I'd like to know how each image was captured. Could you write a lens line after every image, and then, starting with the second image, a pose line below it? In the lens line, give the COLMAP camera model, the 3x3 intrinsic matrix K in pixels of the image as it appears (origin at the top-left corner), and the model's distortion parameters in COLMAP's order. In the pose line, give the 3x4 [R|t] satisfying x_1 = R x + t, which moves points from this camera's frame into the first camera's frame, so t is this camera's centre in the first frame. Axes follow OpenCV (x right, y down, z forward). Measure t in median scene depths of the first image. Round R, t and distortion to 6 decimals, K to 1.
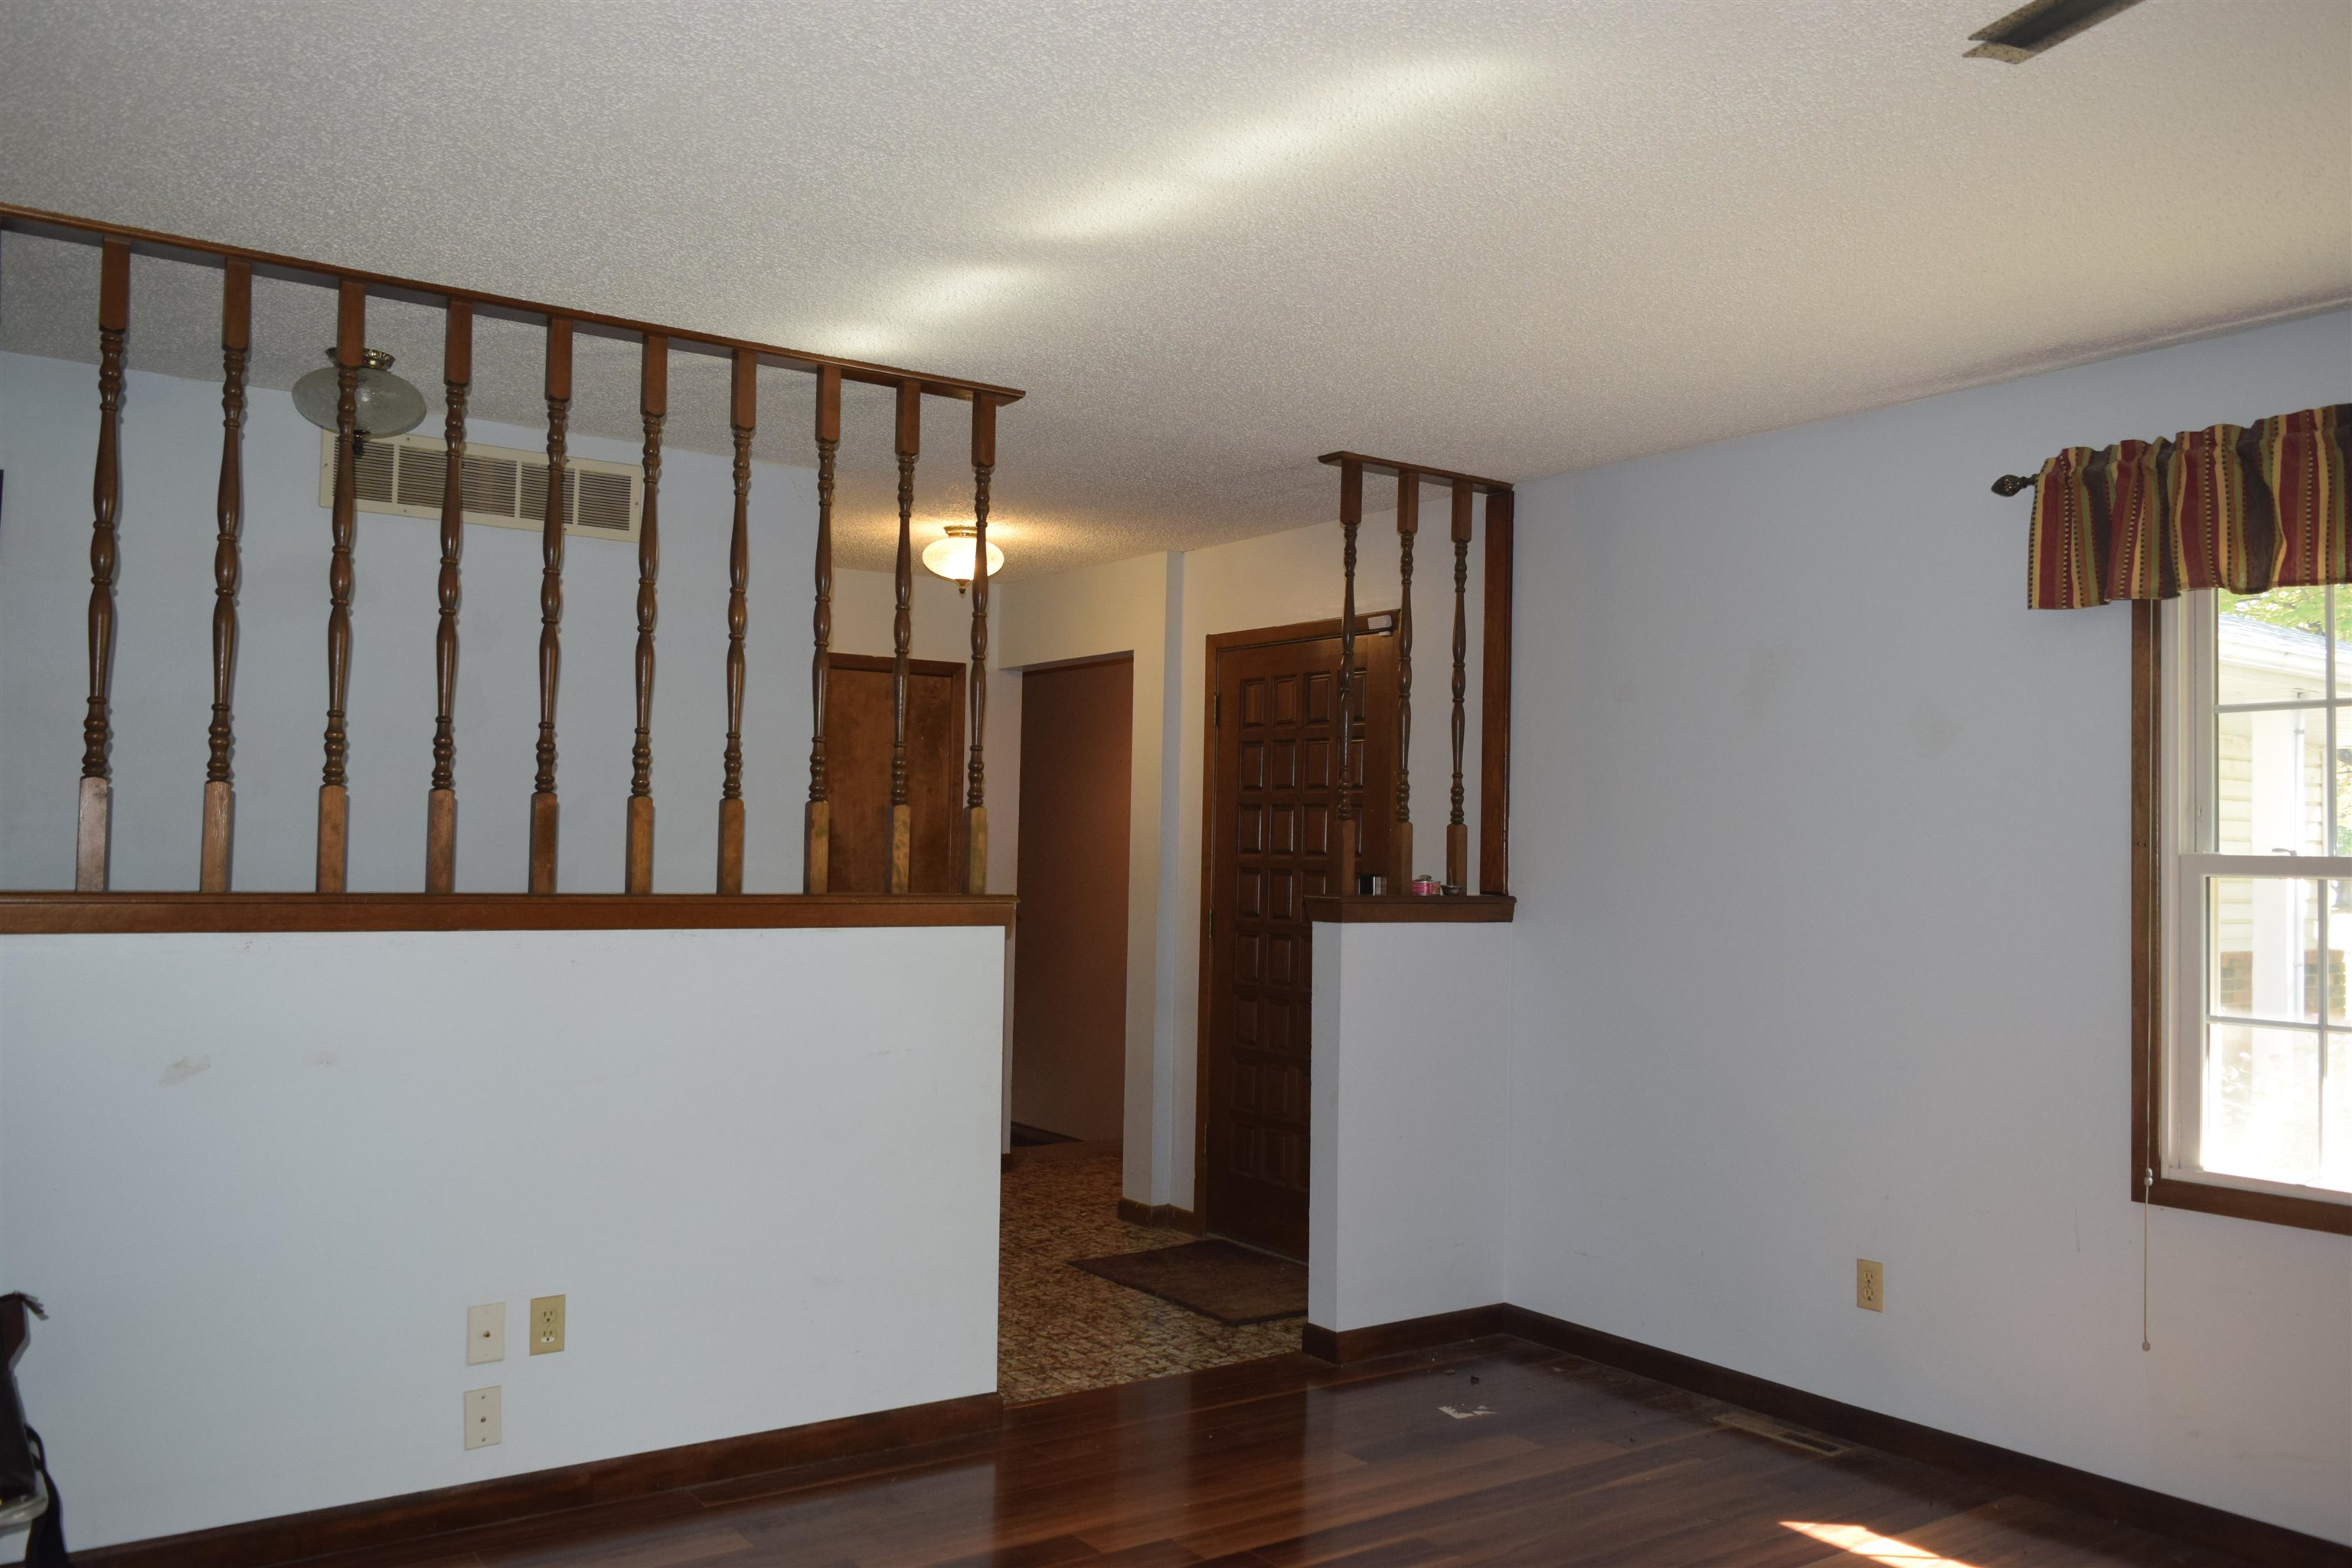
lens RADIAL K [[1819.0, 0, 1162.2], [0, 1819.0, 782.2], [0, 0, 1]] dist [-0.013812, 0.003544]
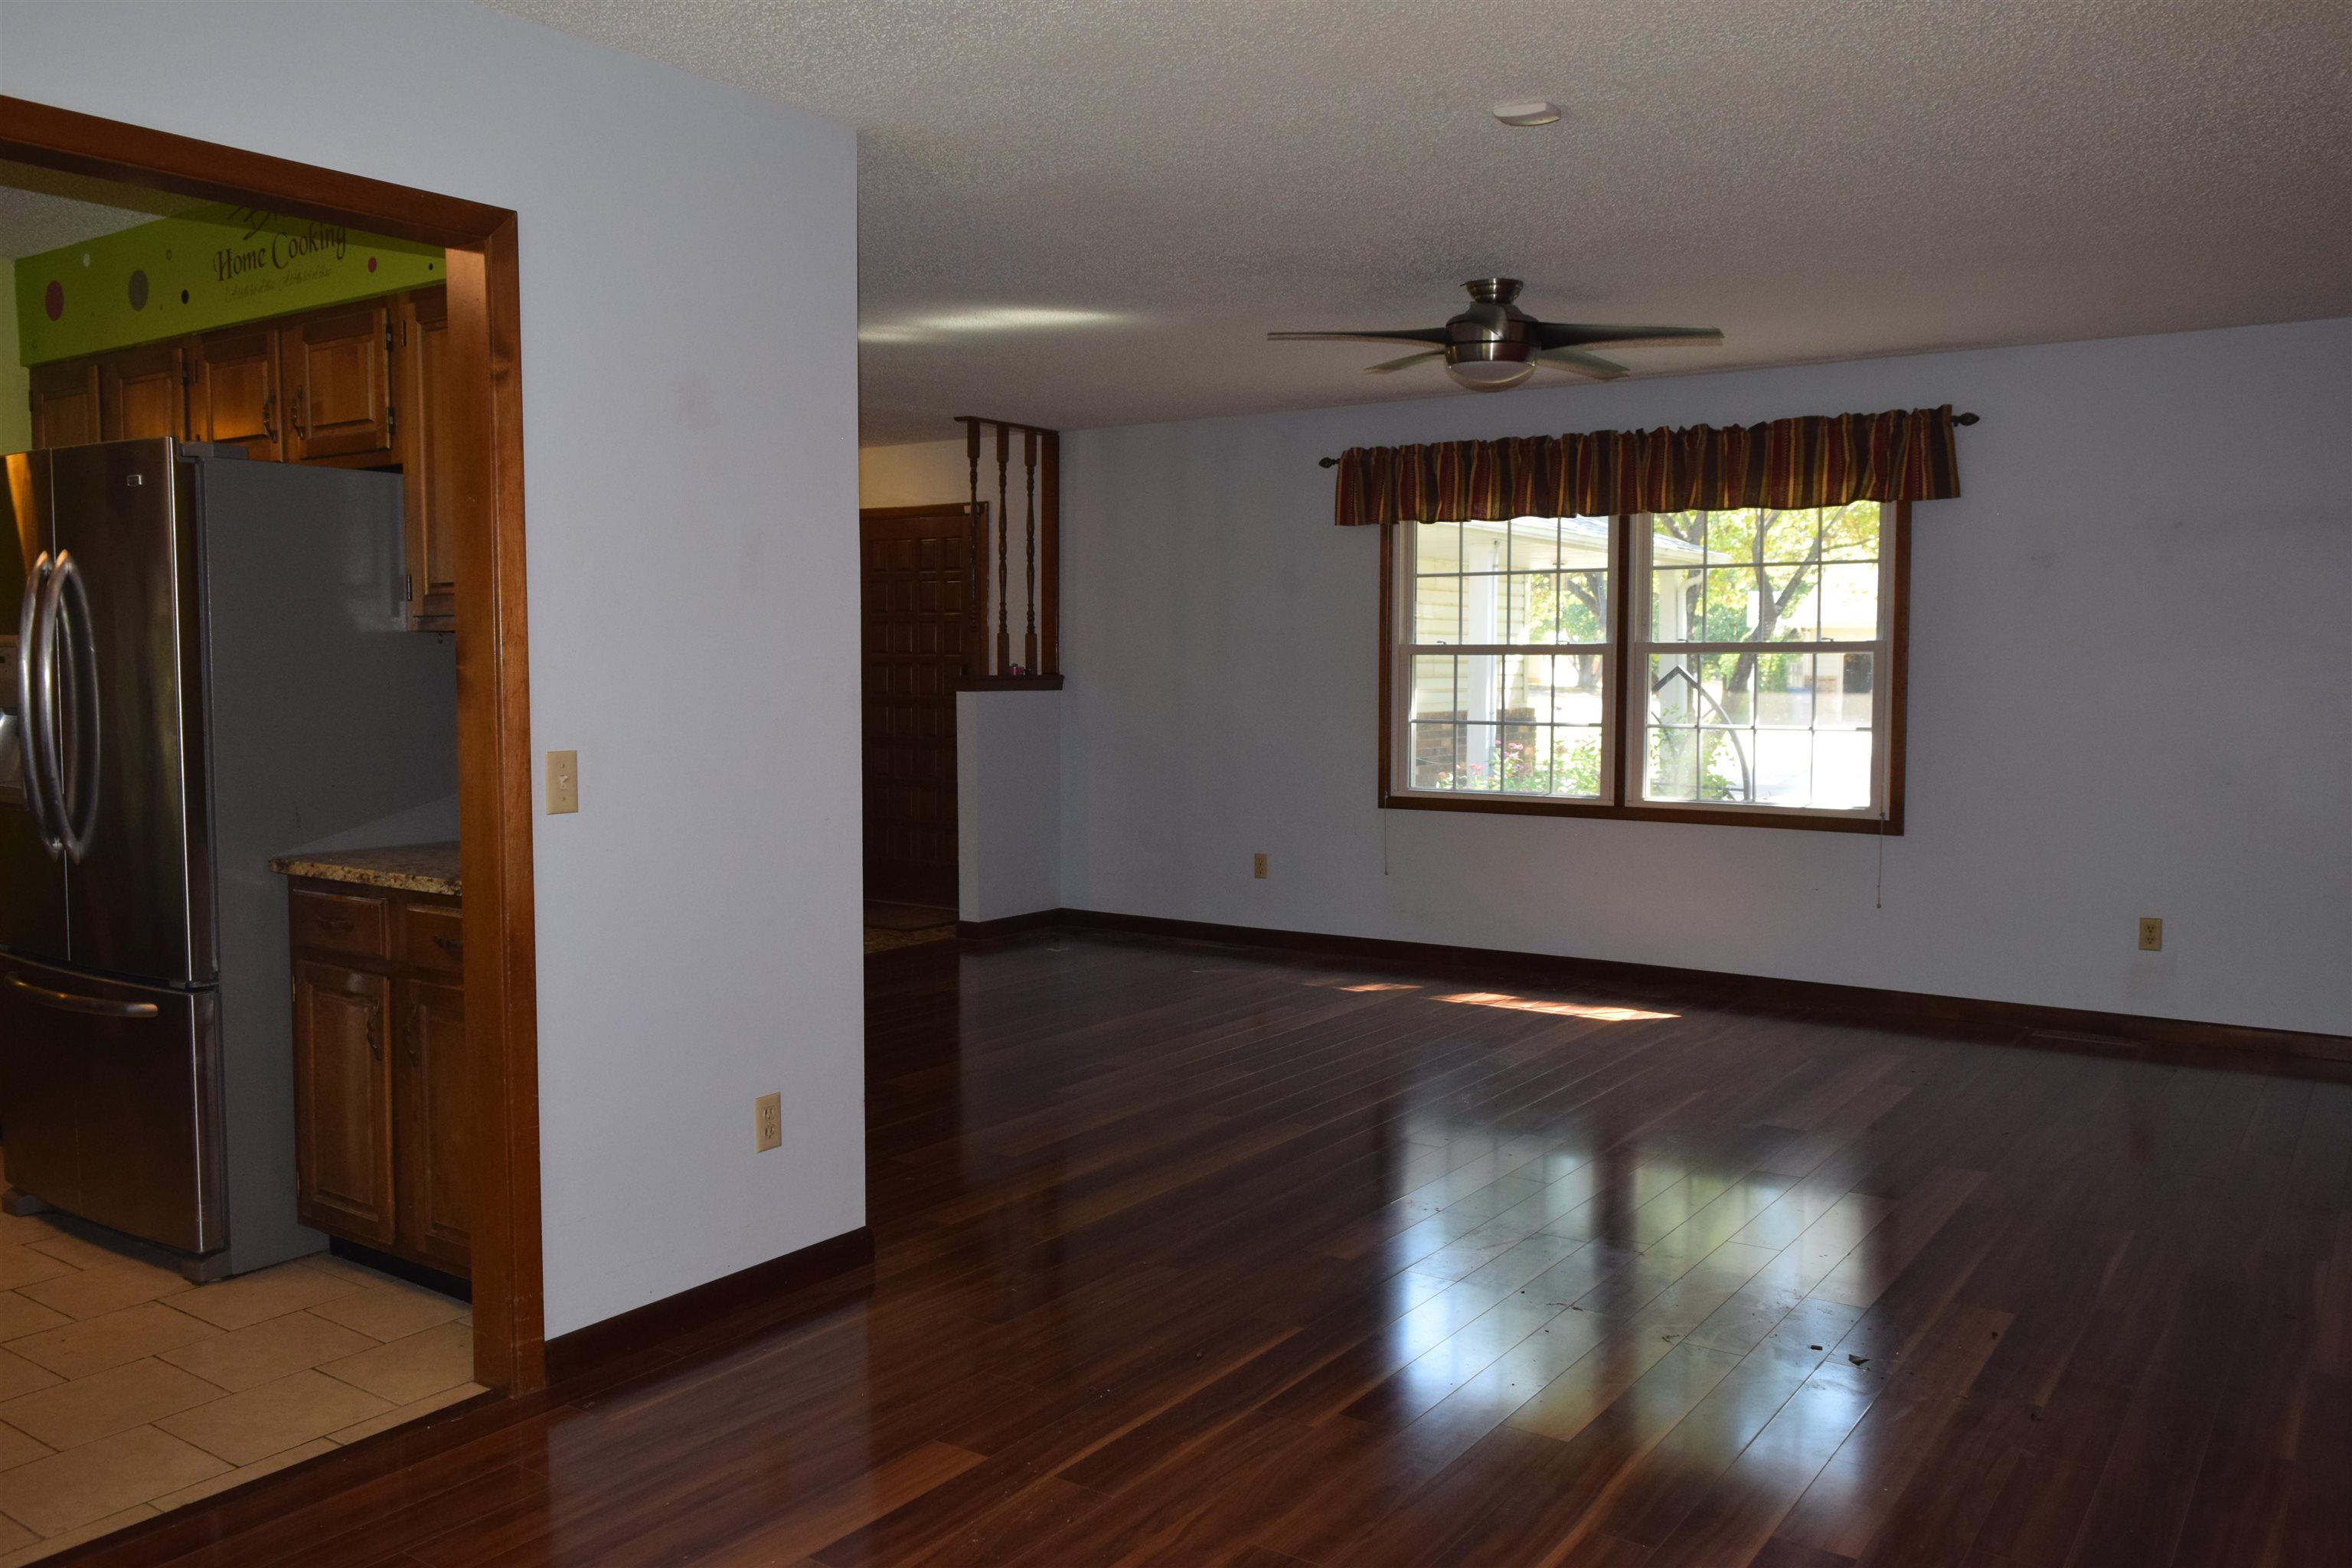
lens RADIAL K [[1819.0, 0, 1175.4], [0, 1819.0, 784.1], [0, 0, 1]] dist [-0.013812, 0.003544]
pose [[0.936707, -0.045766, 0.347111, -0.376207], [0.005699, 0.993282, 0.115583, -0.039715], [-0.350069, -0.106289, 0.930674, -0.791926]]
